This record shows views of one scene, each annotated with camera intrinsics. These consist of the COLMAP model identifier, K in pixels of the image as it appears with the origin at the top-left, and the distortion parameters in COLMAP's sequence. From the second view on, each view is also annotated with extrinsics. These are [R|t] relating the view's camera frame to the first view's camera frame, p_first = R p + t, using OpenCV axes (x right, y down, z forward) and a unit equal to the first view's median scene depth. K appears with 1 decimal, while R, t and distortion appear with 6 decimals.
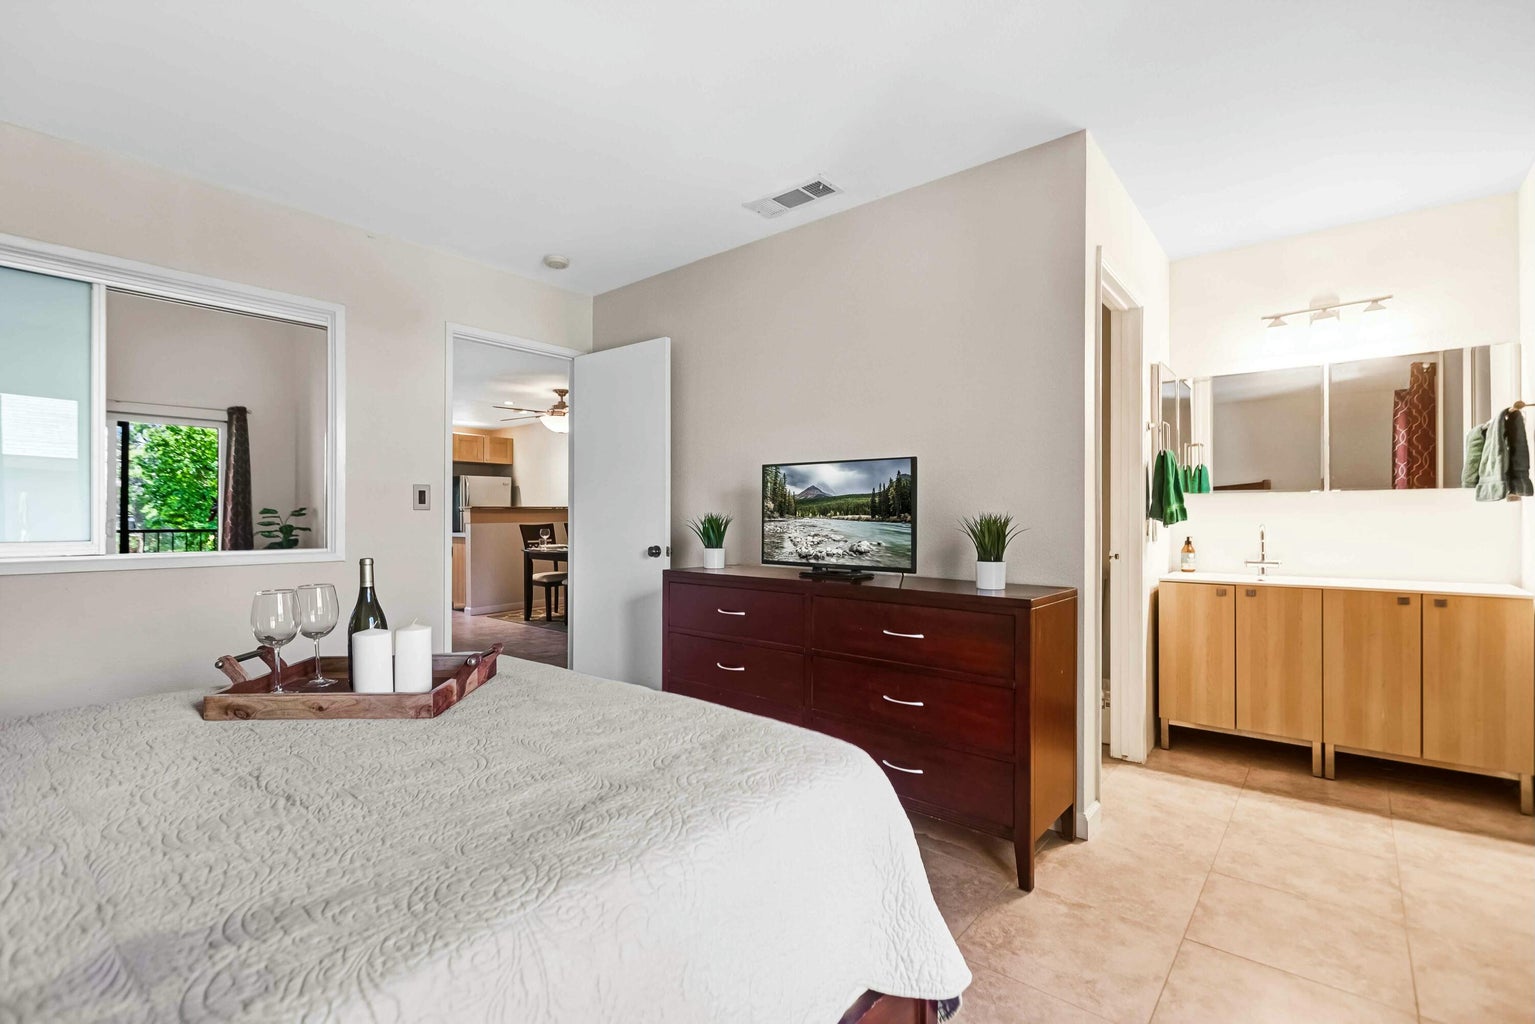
lens RADIAL K [[676.8, 0, 760.5], [0, 676.8, 515.6], [0, 0, 1]] dist [0.000488, -0.003049]
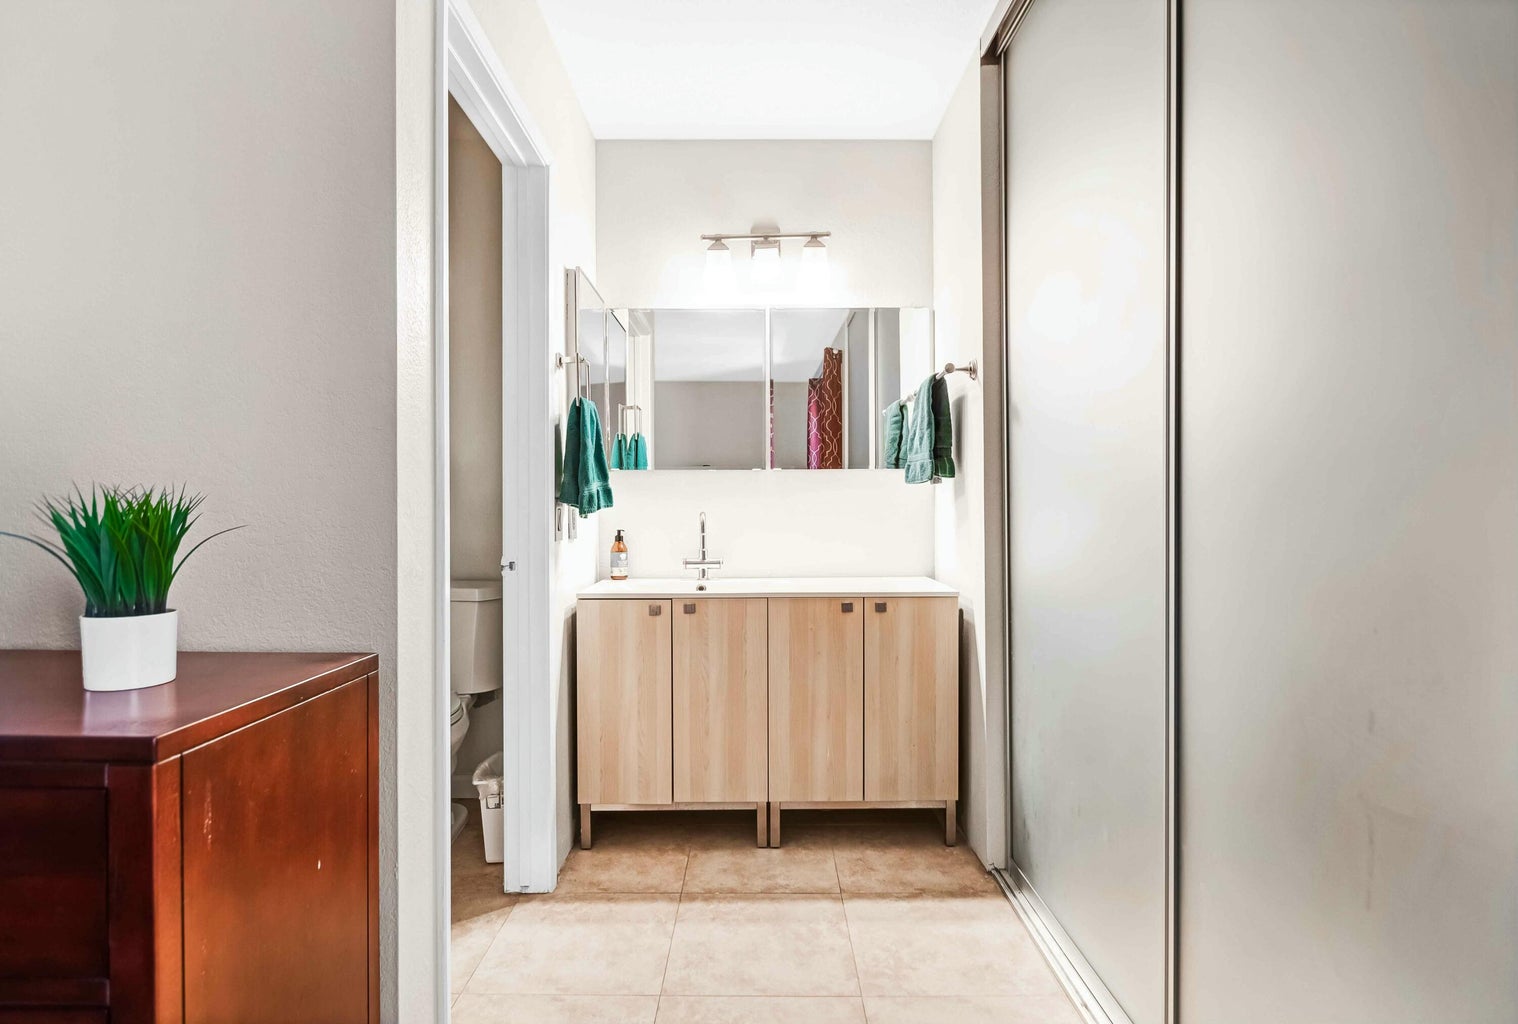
lens RADIAL K [[801.2, 0, 759.0], [0, 801.2, 512.0], [0, 0, 1]] dist [-0.001387, -0.000135]
pose [[0.759491, -0.007243, 0.650477, 0.230714], [0.000689, 0.999946, 0.010330, 0.004319], [-0.650517, -0.007397, 0.759456, 0.310618]]
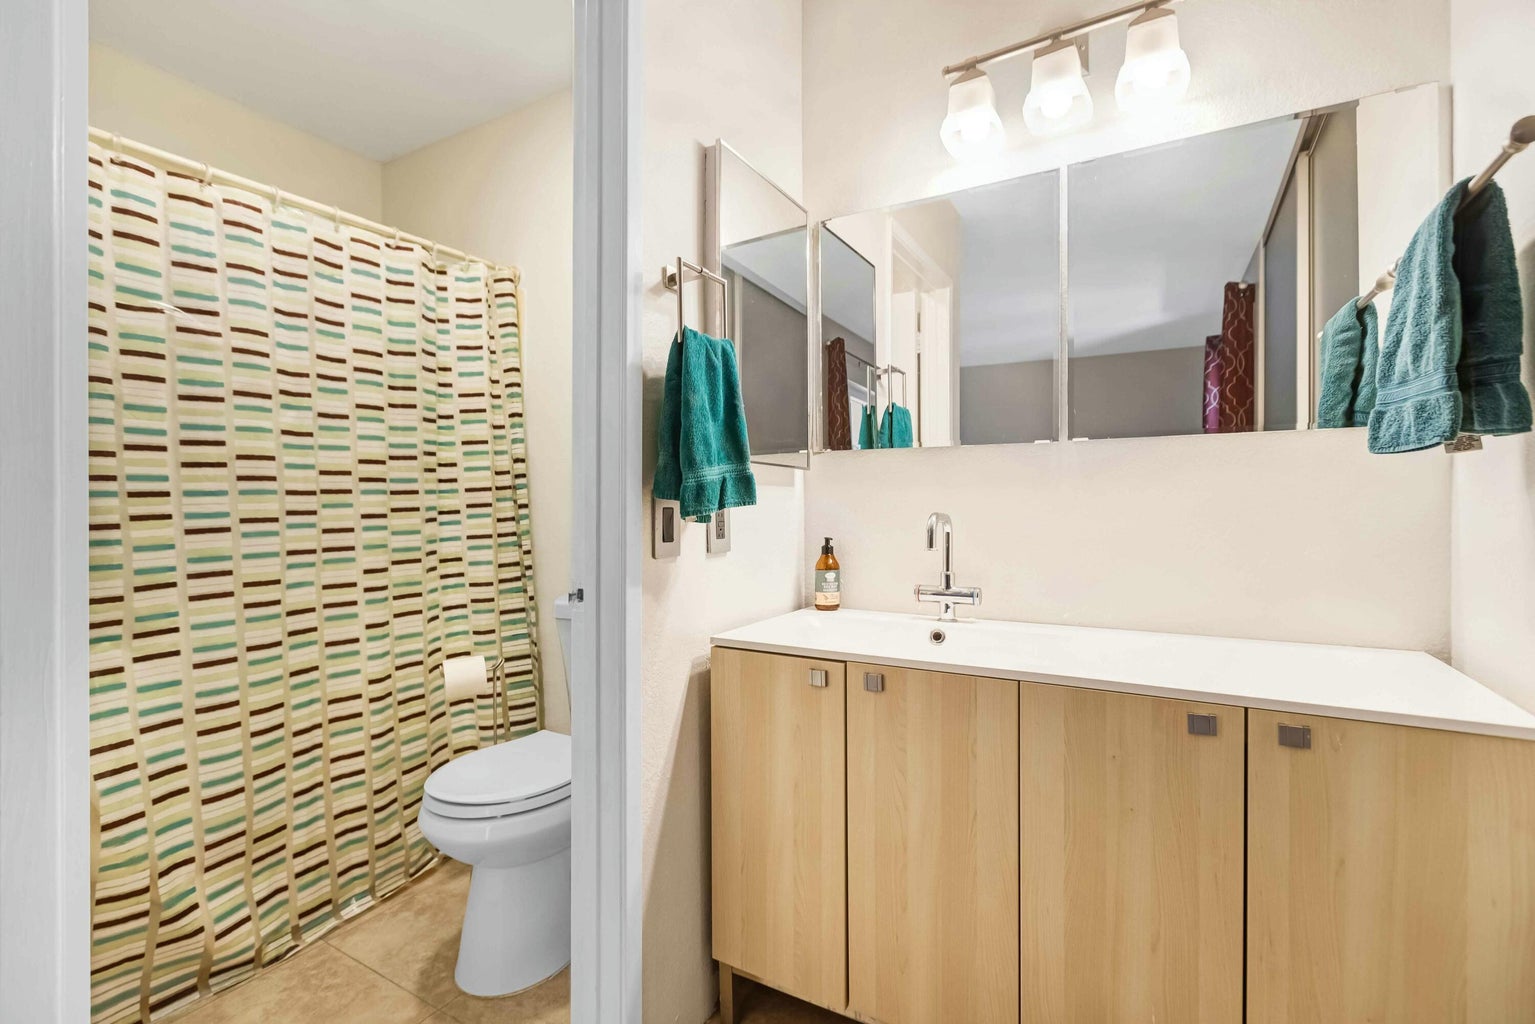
lens RADIAL K [[743.4, 0, 715.7], [0, 743.4, 508.4], [0, 0, 1]] dist [-0.000925, -0.000682]
pose [[0.986127, -0.003877, 0.165948, 0.551302], [0.002297, 0.999950, 0.009712, 0.005207], [-0.165977, -0.009196, 0.986087, 0.570844]]
